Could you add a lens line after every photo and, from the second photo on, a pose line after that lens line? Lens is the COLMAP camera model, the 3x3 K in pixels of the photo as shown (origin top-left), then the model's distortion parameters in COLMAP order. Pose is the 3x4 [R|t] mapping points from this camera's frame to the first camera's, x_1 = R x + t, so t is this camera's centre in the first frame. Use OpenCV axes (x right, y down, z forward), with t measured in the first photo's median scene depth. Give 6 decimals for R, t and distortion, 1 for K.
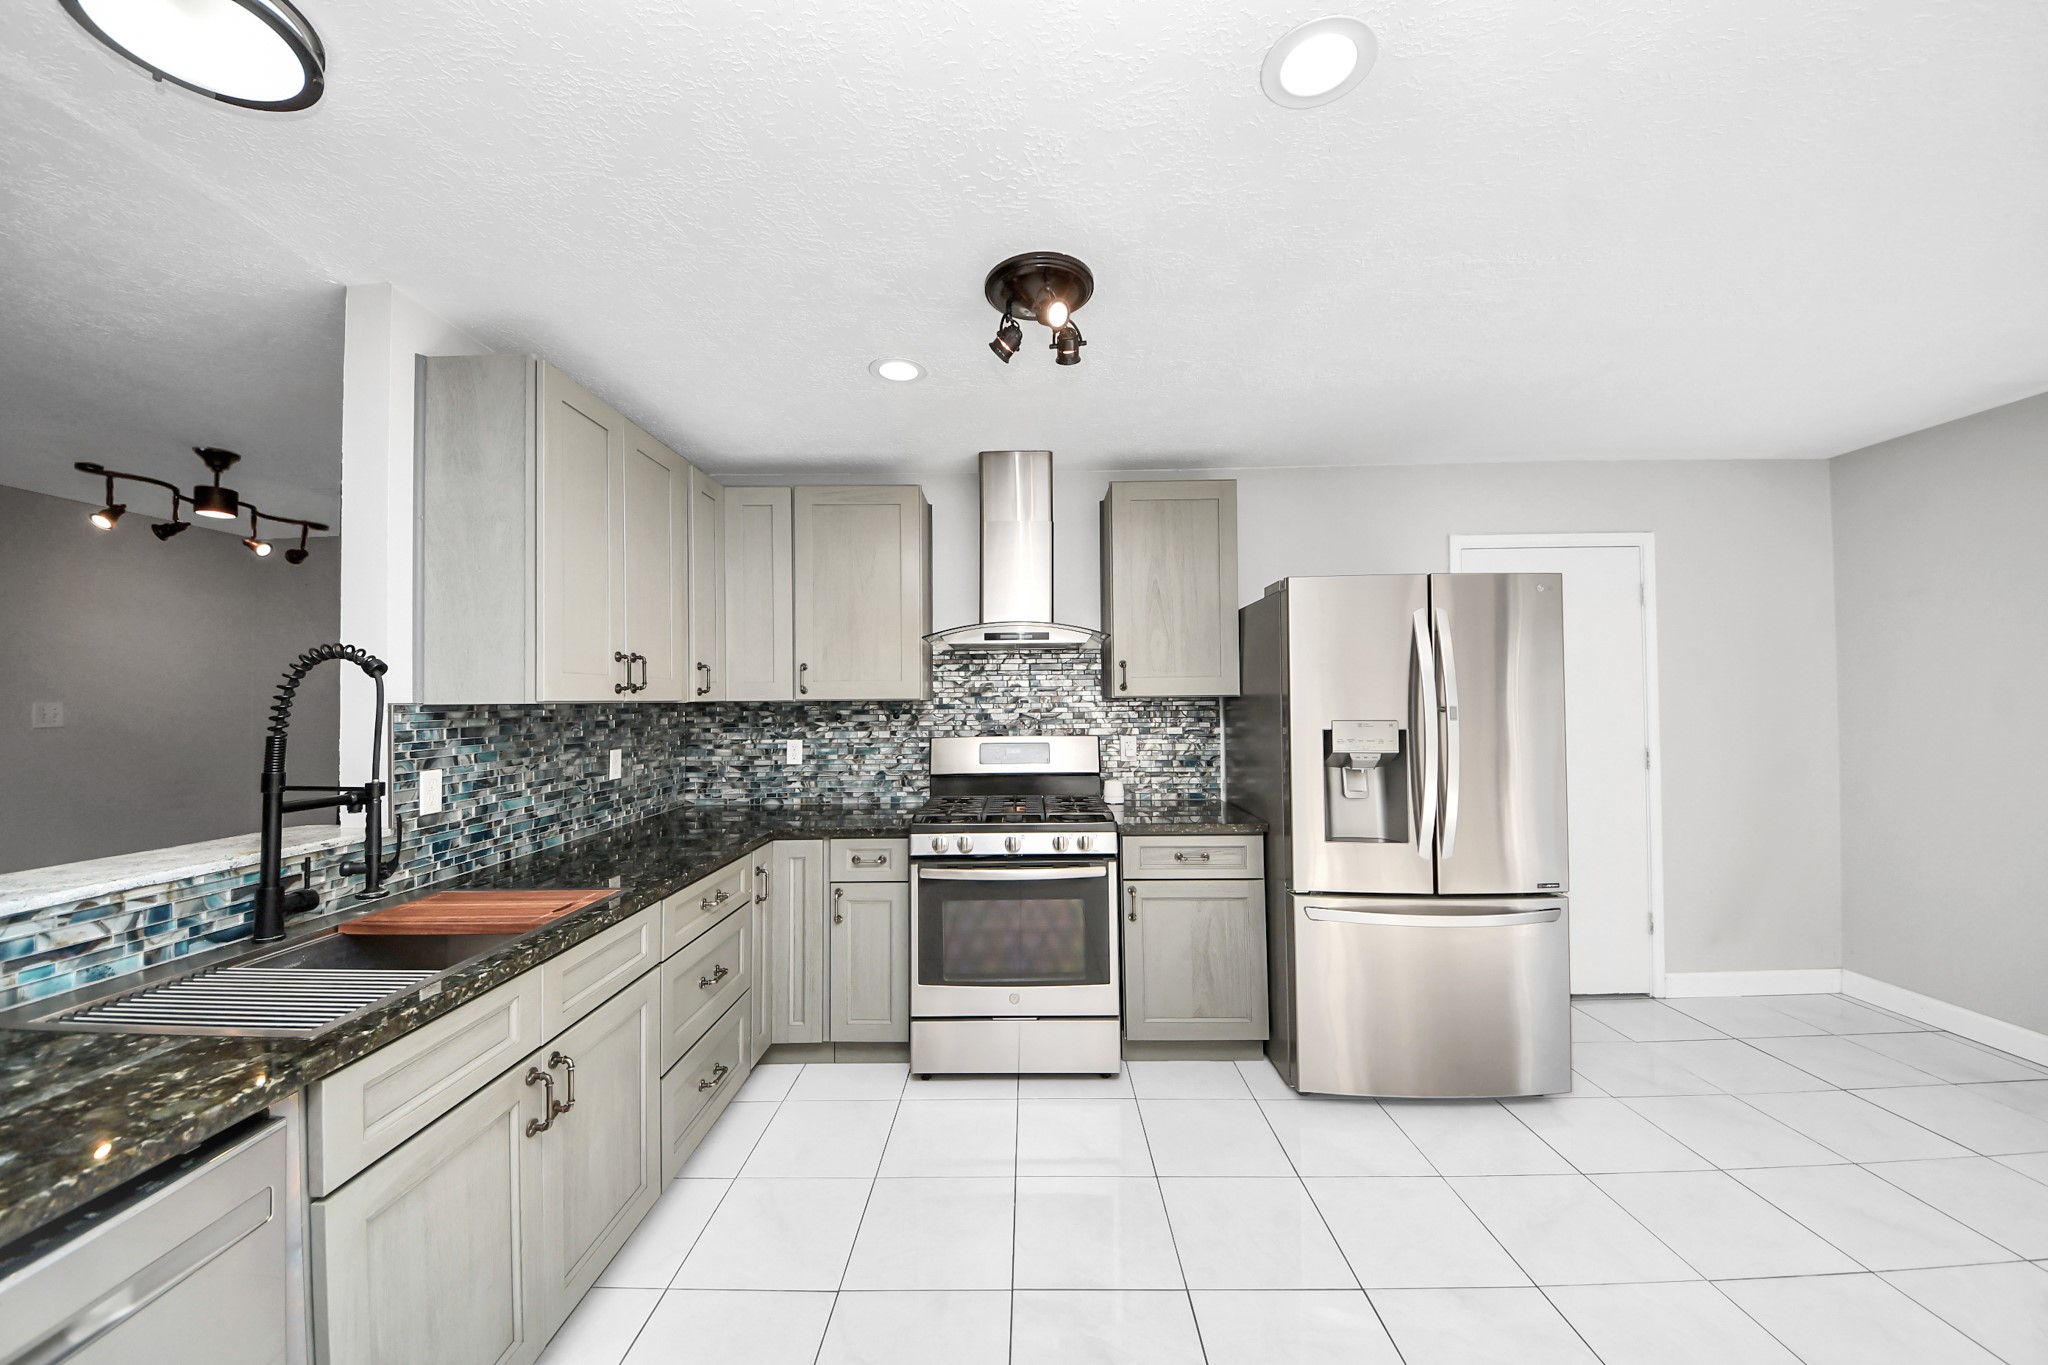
lens RADIAL K [[716.2, 0, 1025.0], [0, 716.2, 688.6], [0, 0, 1]] dist [0.035078, -0.027042]
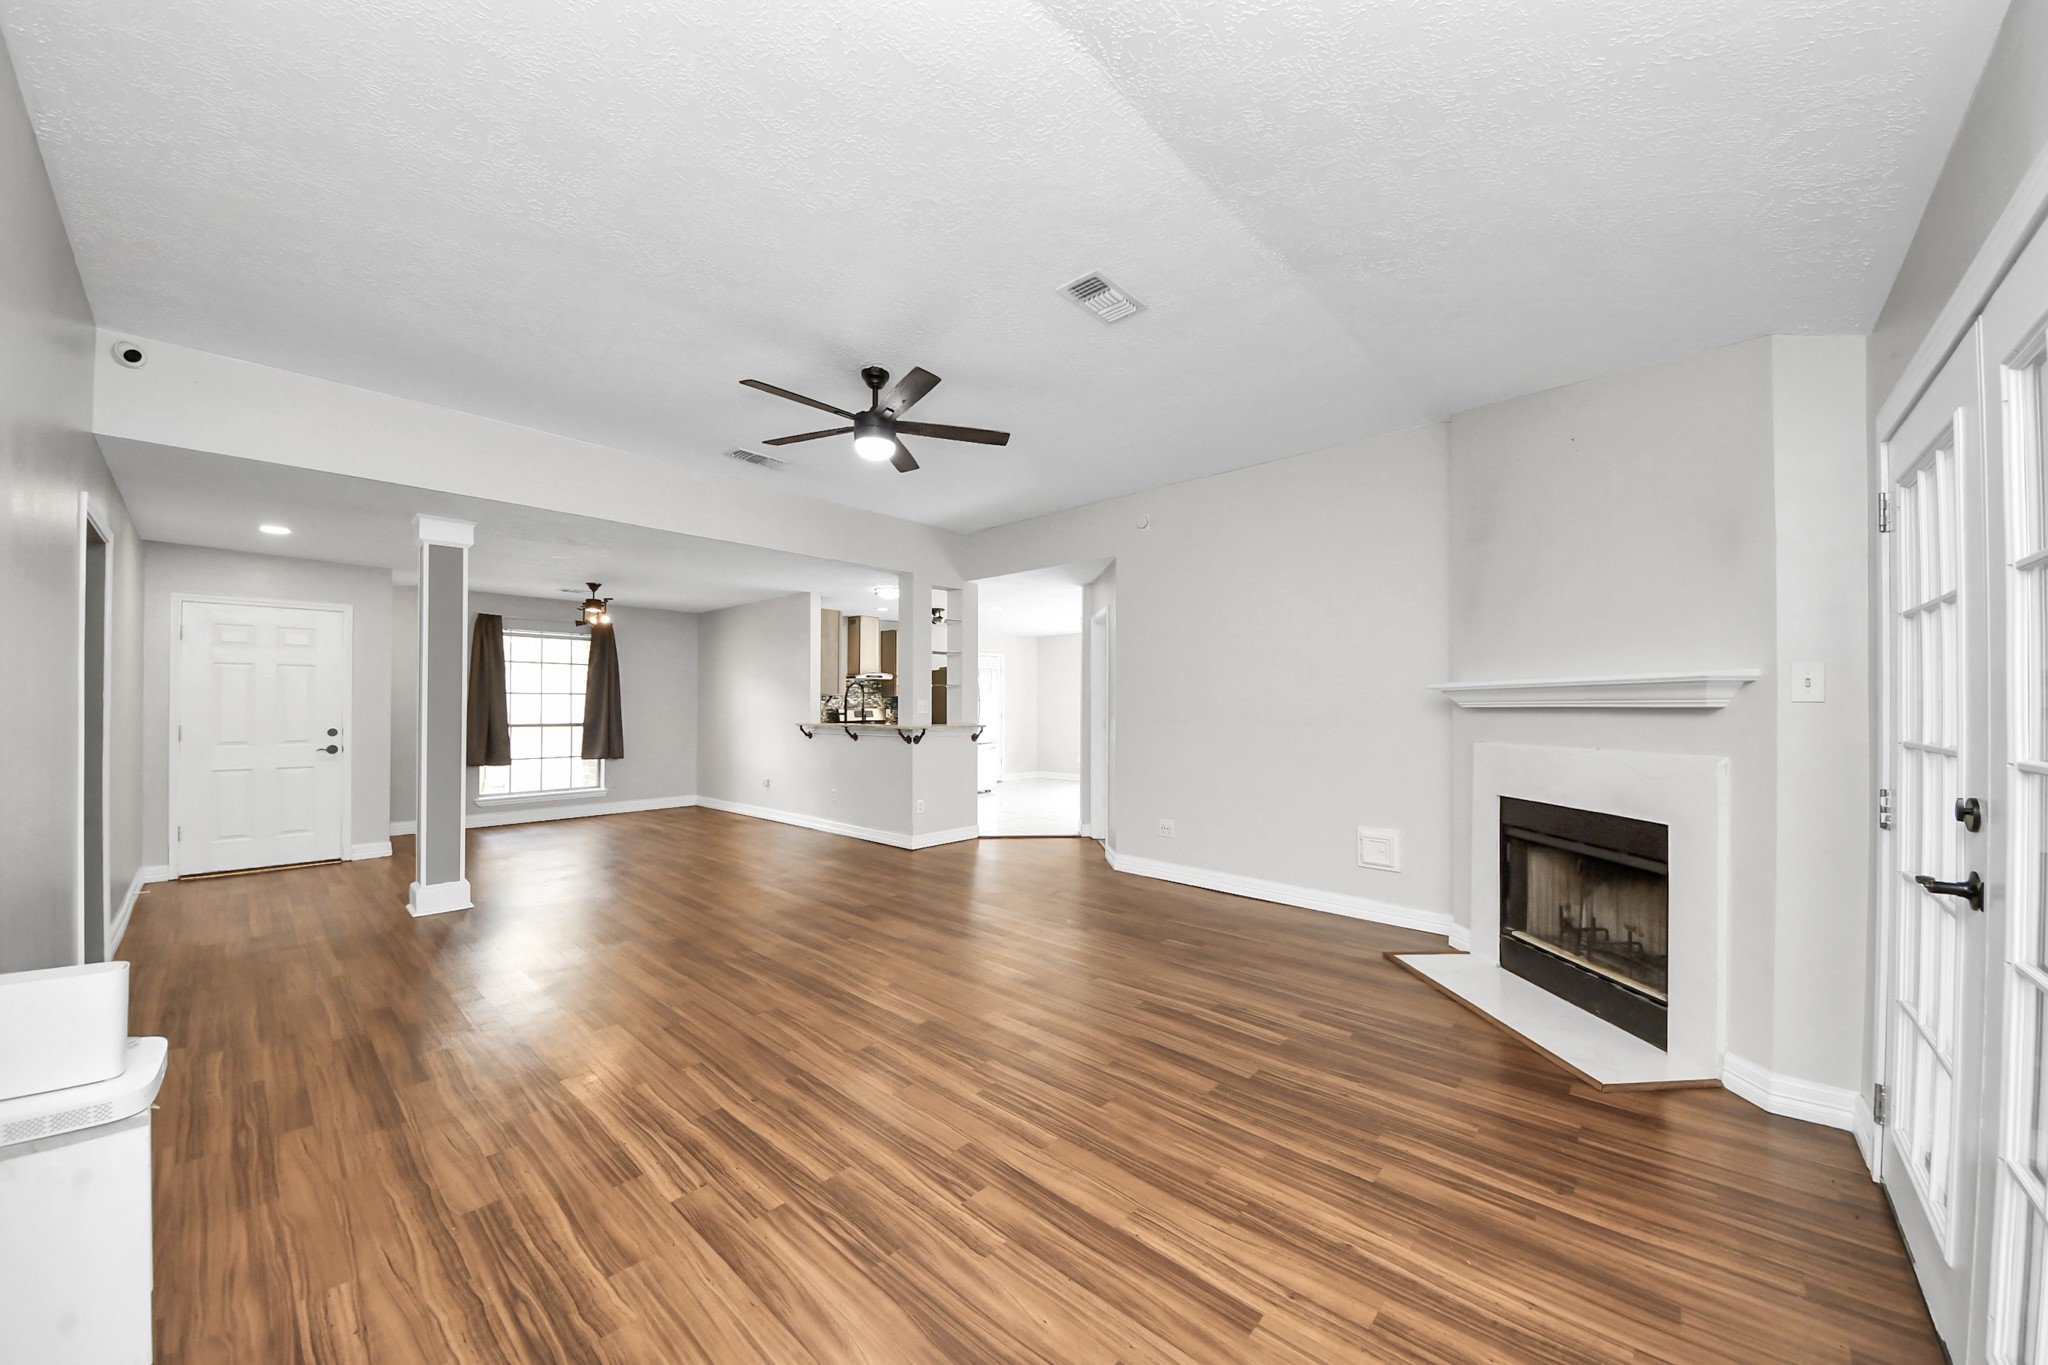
lens RADIAL K [[751.1, 0, 1023.7], [0, 751.1, 696.9], [0, 0, 1]] dist [0.017550, -0.013180]
pose [[0.672099, 0.017888, 0.740245, -1.862451], [-0.020298, 0.999778, -0.005731, 0.024061], [-0.740183, -0.011173, 0.672313, -1.584267]]
